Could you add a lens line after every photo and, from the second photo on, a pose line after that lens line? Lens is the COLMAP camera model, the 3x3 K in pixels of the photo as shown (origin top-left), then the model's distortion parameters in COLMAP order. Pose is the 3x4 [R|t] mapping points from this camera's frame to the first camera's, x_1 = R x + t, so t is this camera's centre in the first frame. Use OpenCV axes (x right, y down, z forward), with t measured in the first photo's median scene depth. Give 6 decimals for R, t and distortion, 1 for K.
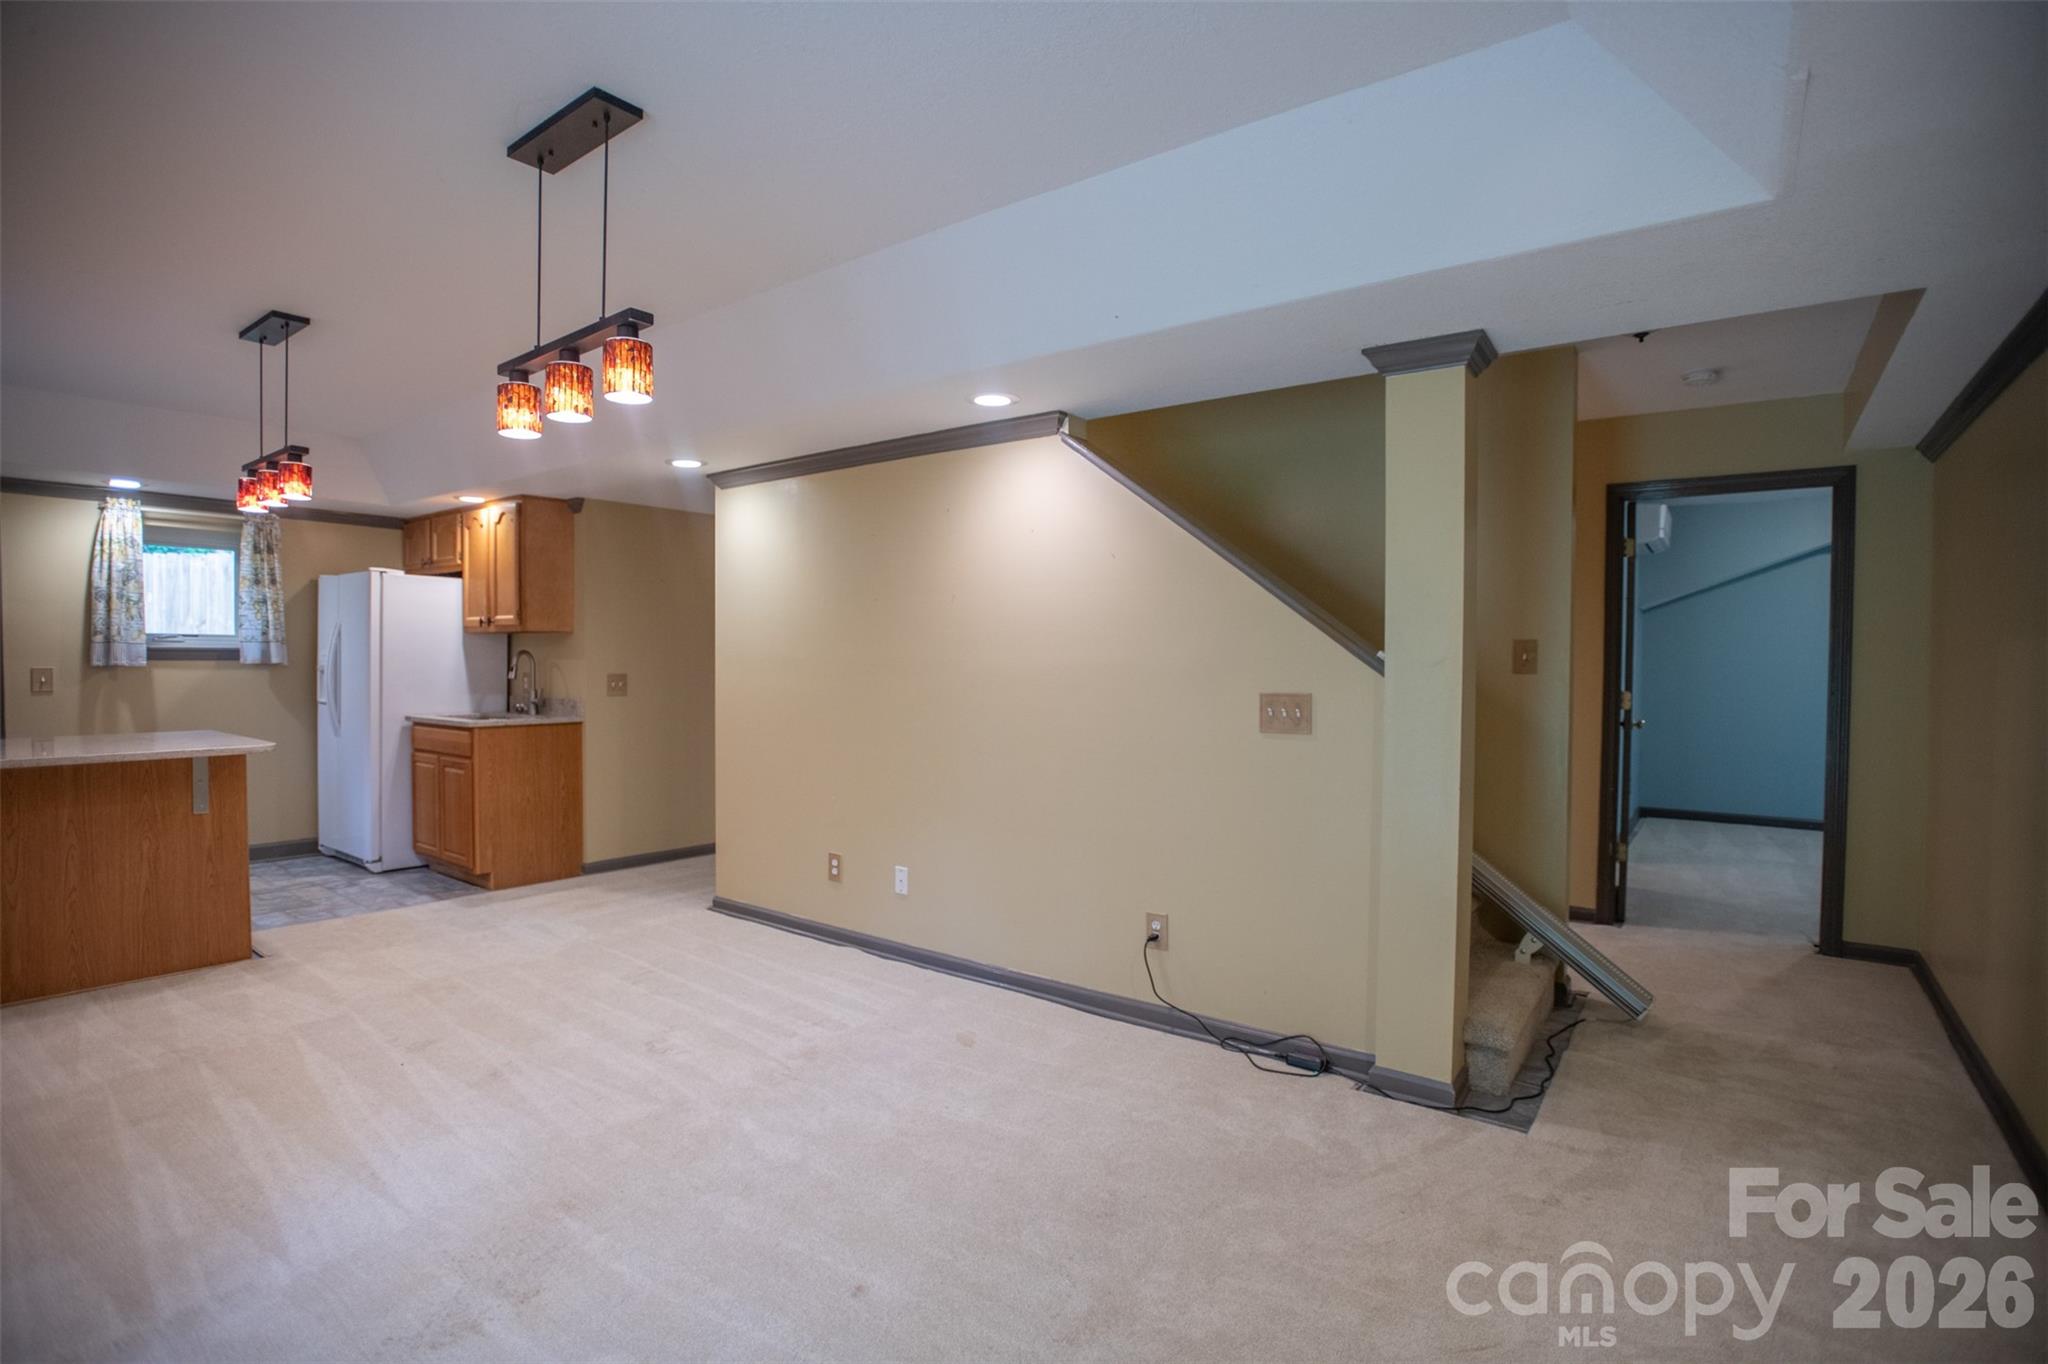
lens RADIAL K [[971.8, 0, 1024.0], [0, 971.8, 682.0], [0, 0, 1]] dist [-0.057919, 0.020263]
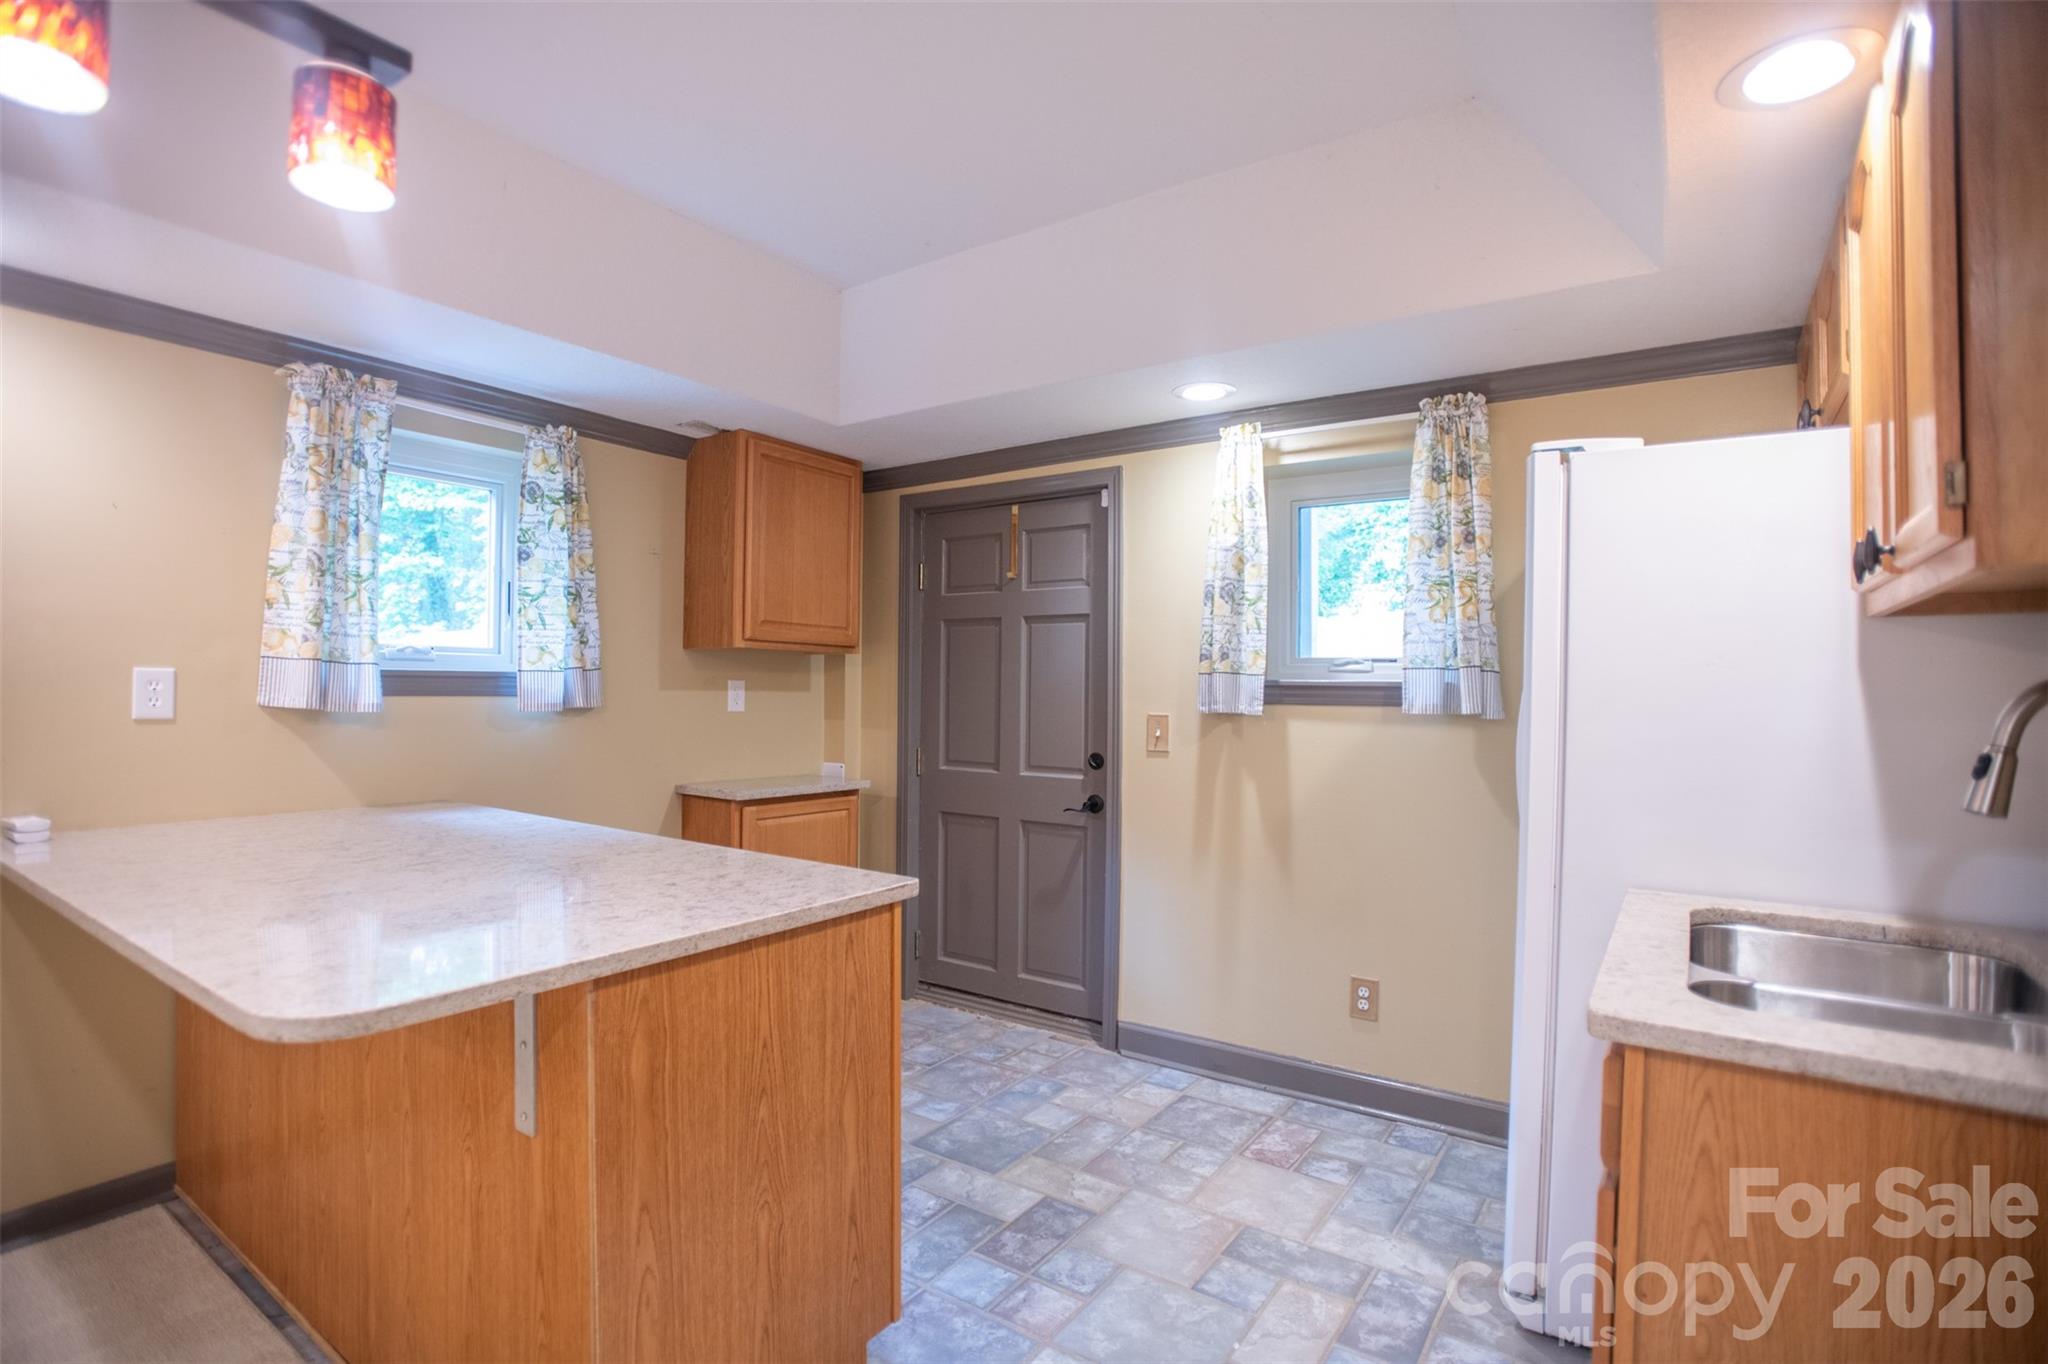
lens RADIAL K [[971.8, 0, 1024.0], [0, 971.8, 682.0], [0, 0, 1]] dist [-0.057919, 0.020263]
pose [[0.037058, -0.013942, -0.999216, -0.335345], [-0.033488, 0.999324, -0.015185, -0.021235], [0.998752, 0.034025, 0.036566, 0.771043]]
